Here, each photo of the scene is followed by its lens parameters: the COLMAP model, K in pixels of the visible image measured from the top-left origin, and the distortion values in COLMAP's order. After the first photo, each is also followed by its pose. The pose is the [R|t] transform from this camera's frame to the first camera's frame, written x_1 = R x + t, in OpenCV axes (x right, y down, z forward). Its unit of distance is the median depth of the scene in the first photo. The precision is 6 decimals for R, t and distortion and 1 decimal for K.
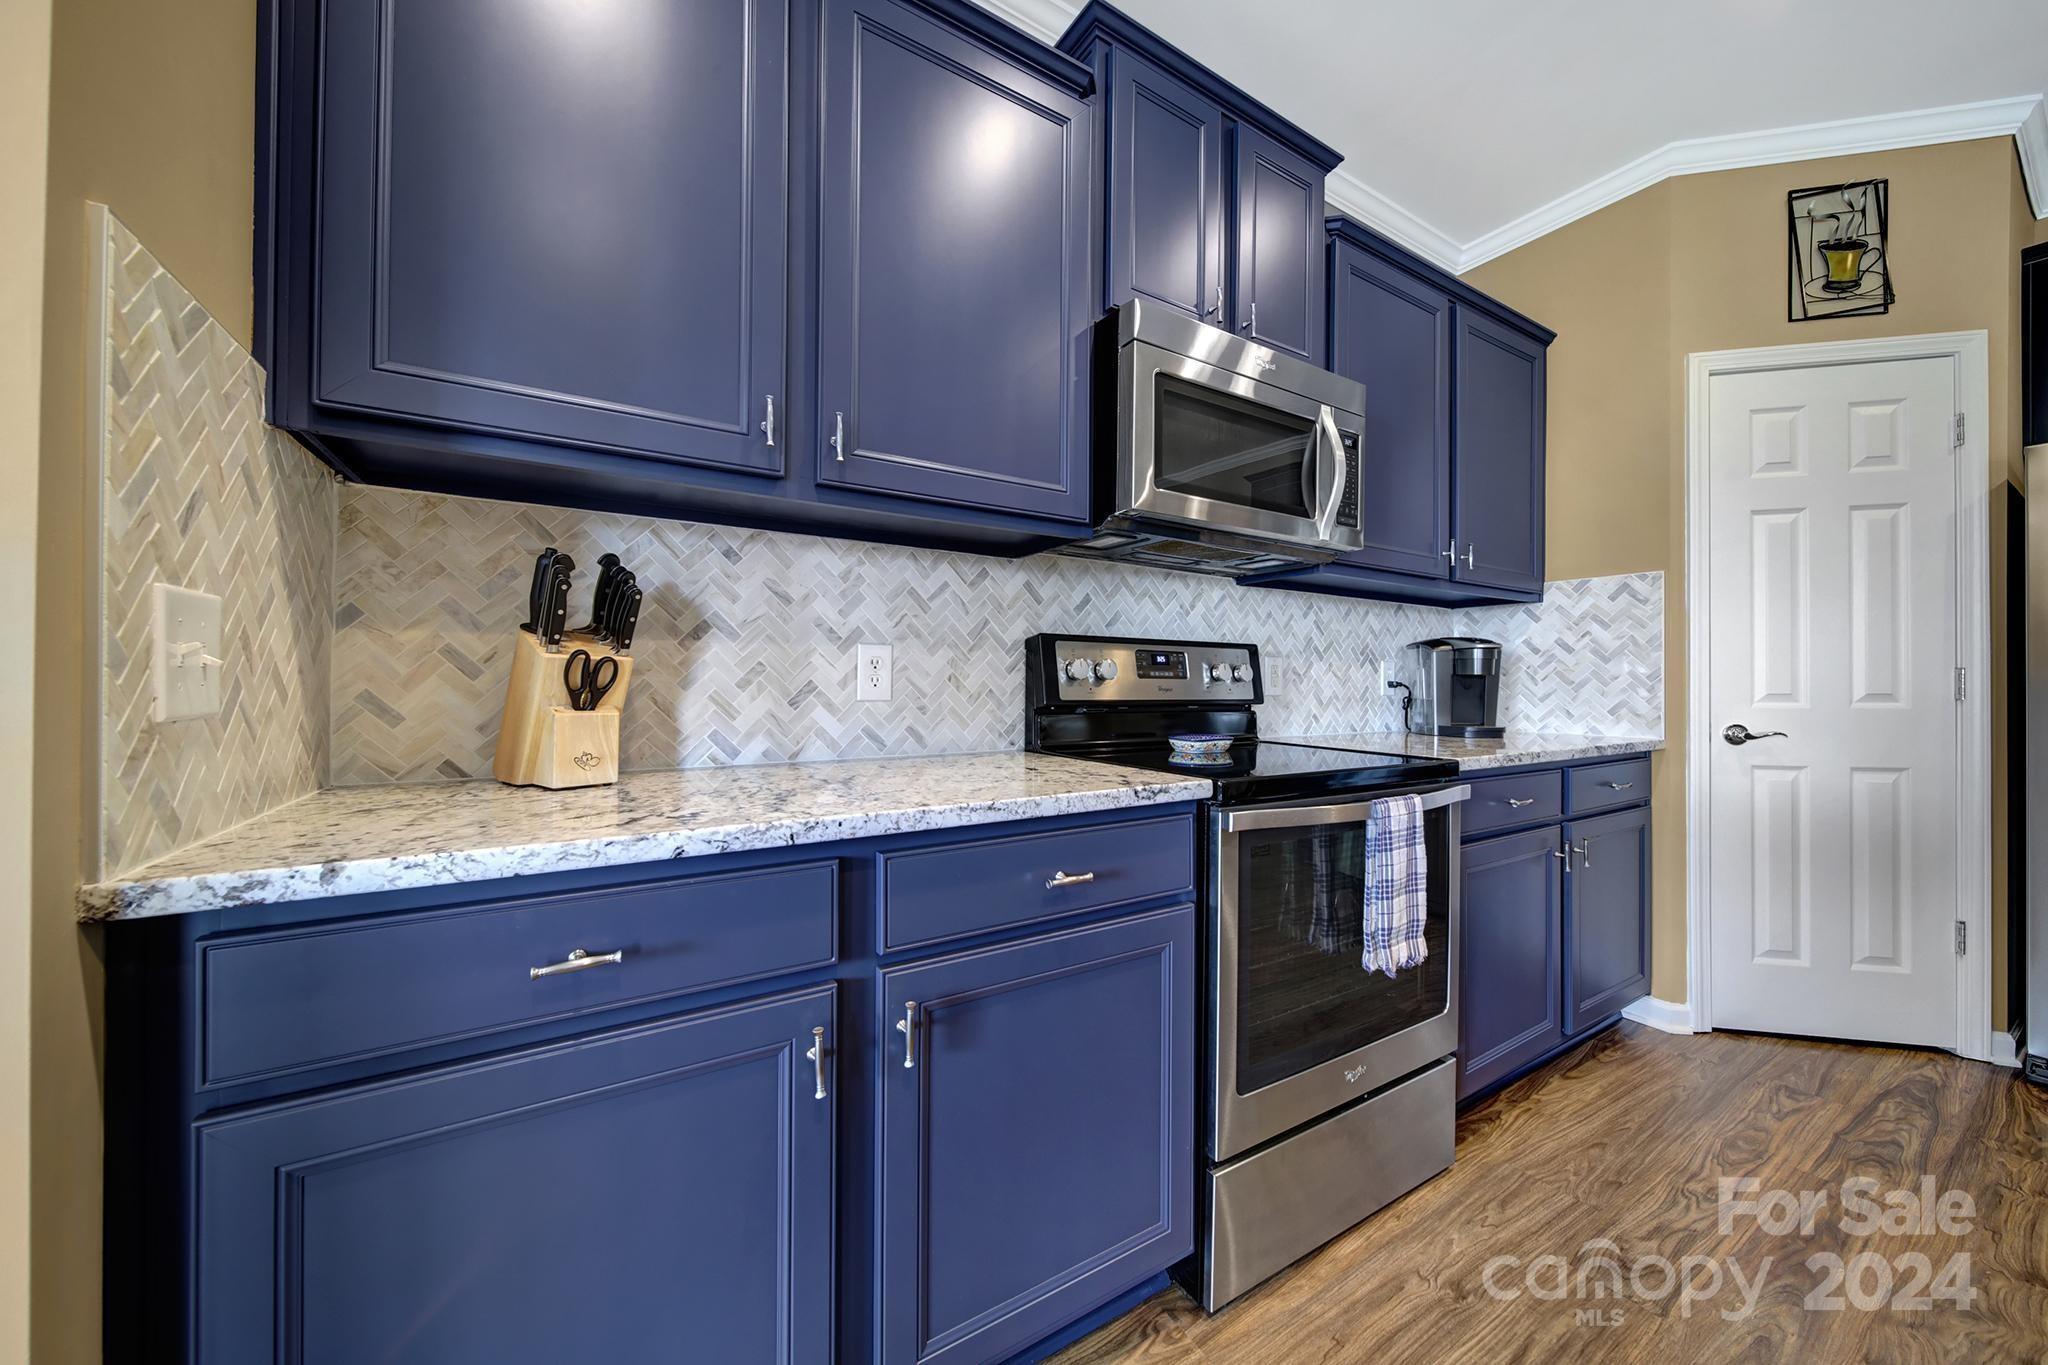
lens RADIAL K [[719.8, 0, 1017.5], [0, 719.8, 679.4], [0, 0, 1]] dist [-0.002062, -0.000828]
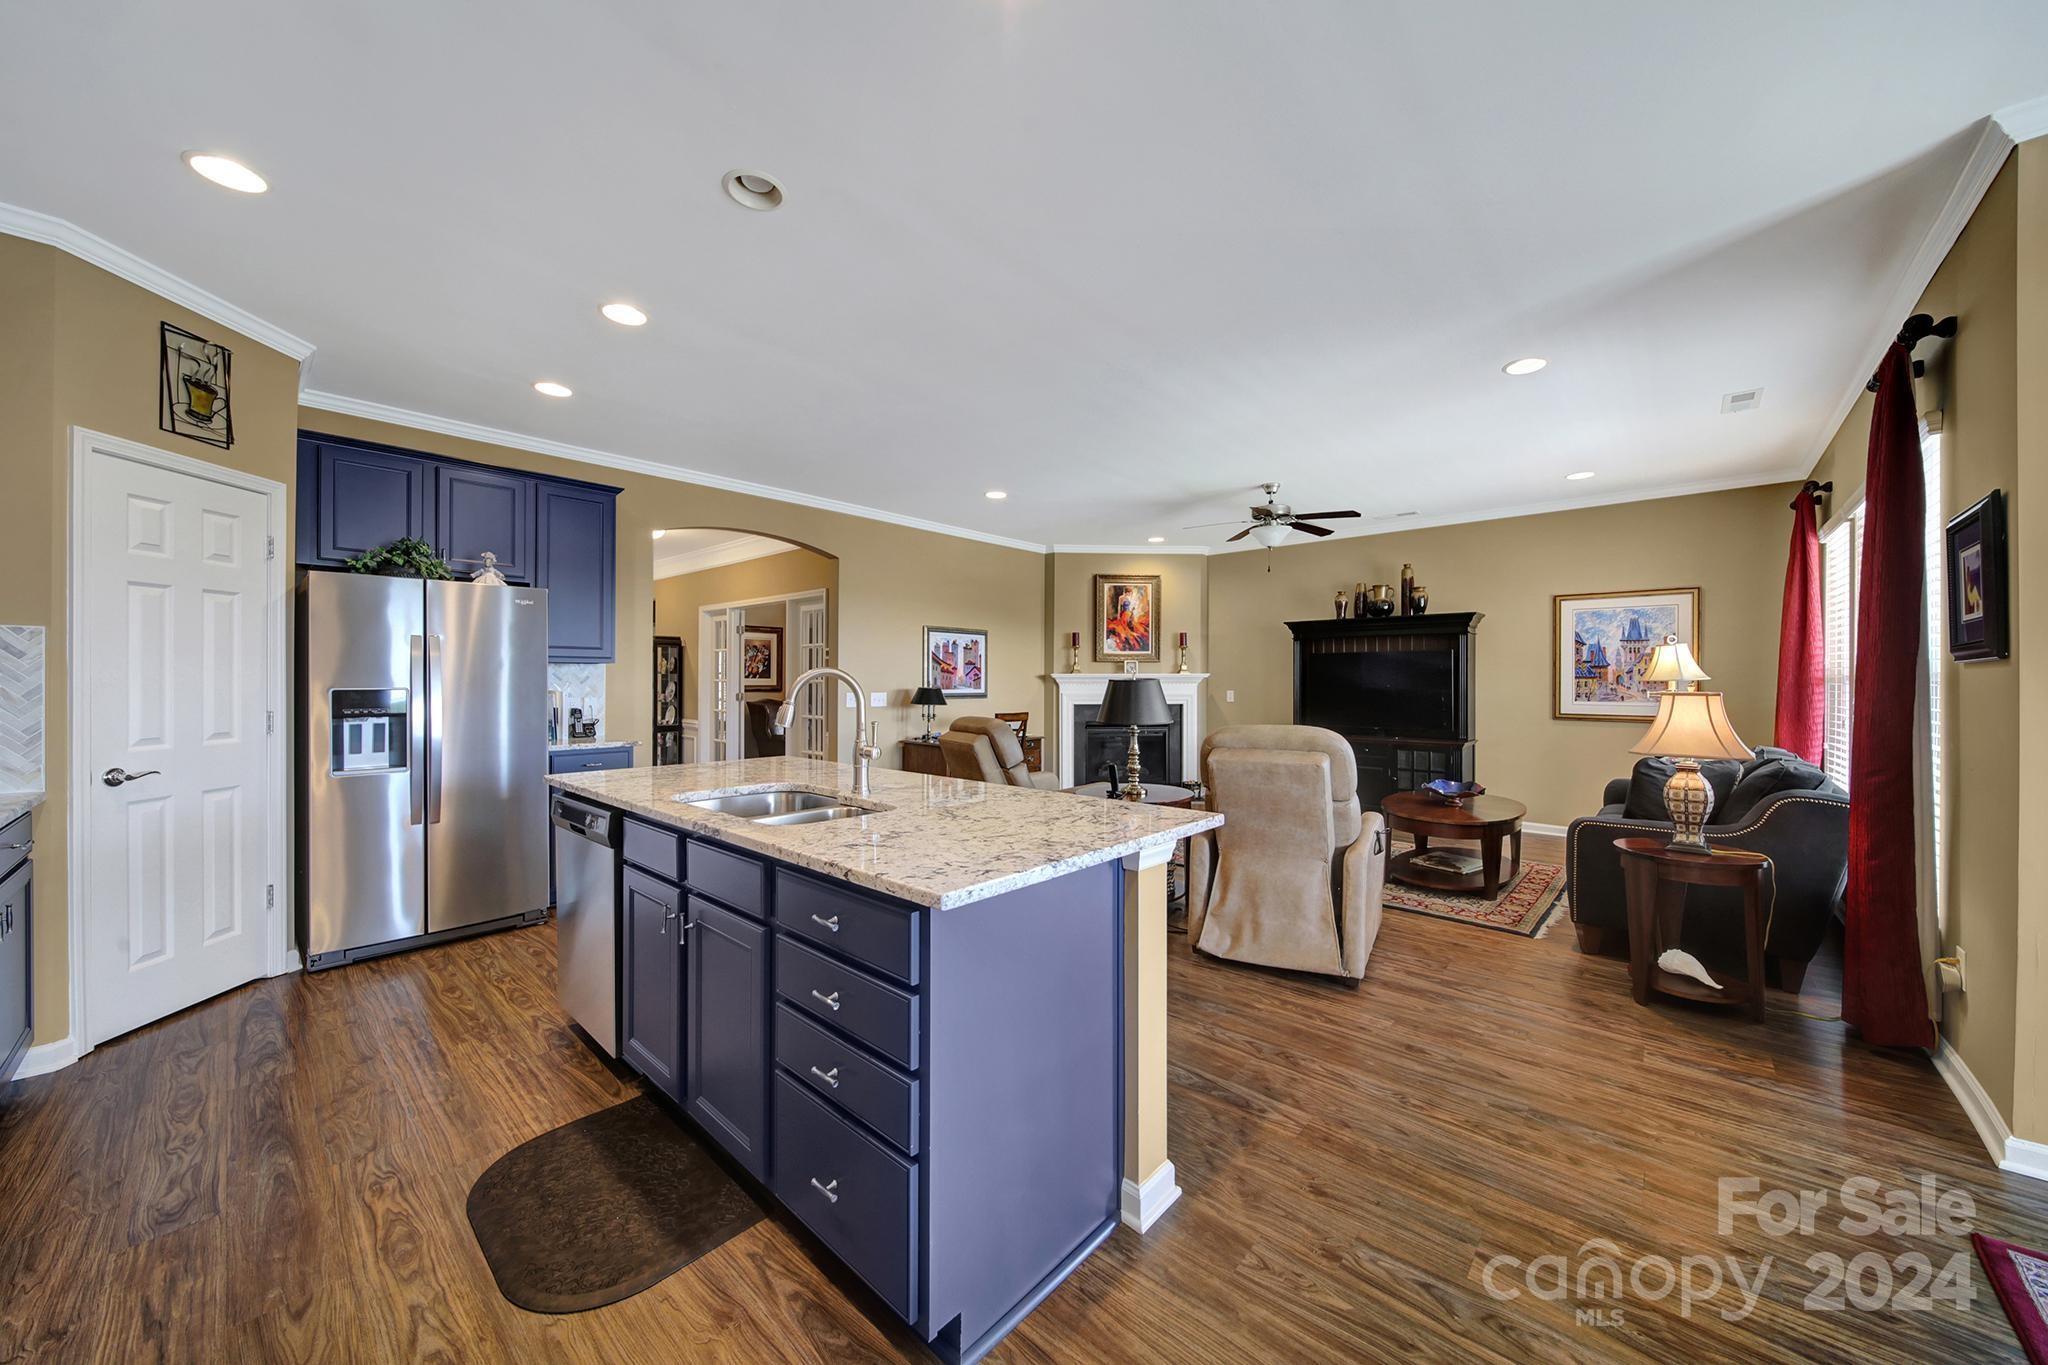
lens RADIAL K [[719.8, 0, 1025.1], [0, 719.8, 678.2], [0, 0, 1]] dist [-0.002062, -0.000828]
pose [[-0.281211, -0.004253, 0.959637, -0.528684], [-0.006413, 0.999976, 0.002553, -0.099588], [-0.959625, -0.005436, -0.281231, -0.065165]]
